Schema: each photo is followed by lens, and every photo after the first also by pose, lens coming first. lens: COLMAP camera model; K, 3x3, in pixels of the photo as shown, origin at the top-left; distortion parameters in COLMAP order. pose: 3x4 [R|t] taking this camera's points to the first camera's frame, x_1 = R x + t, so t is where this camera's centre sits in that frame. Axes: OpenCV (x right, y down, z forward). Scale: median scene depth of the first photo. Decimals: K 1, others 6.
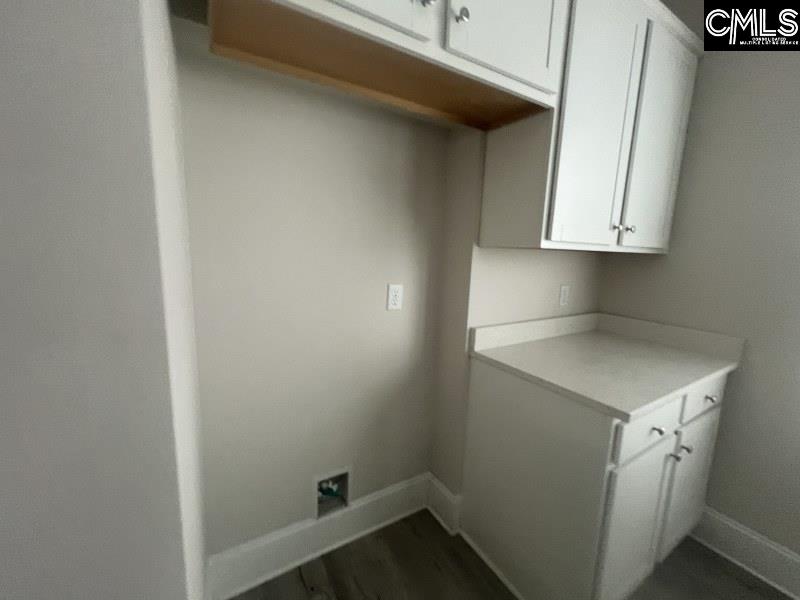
lens RADIAL K [[327.8, 0, 401.3], [0, 327.8, 300.1], [0, 0, 1]] dist [0.001157, 0.001022]
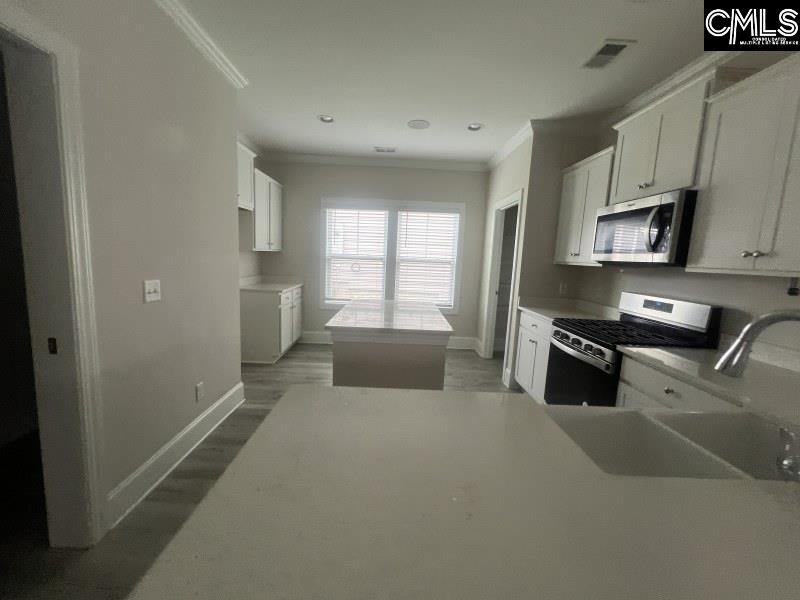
lens RADIAL K [[327.8, 0, 401.8], [0, 327.8, 296.5], [0, 0, 1]] dist [0.001157, 0.001022]
pose [[0.488972, -0.119204, 0.864116, -1.536854], [0.107164, 0.991324, 0.076112, 0.185812], [-0.865692, 0.055385, 0.497504, -1.691193]]
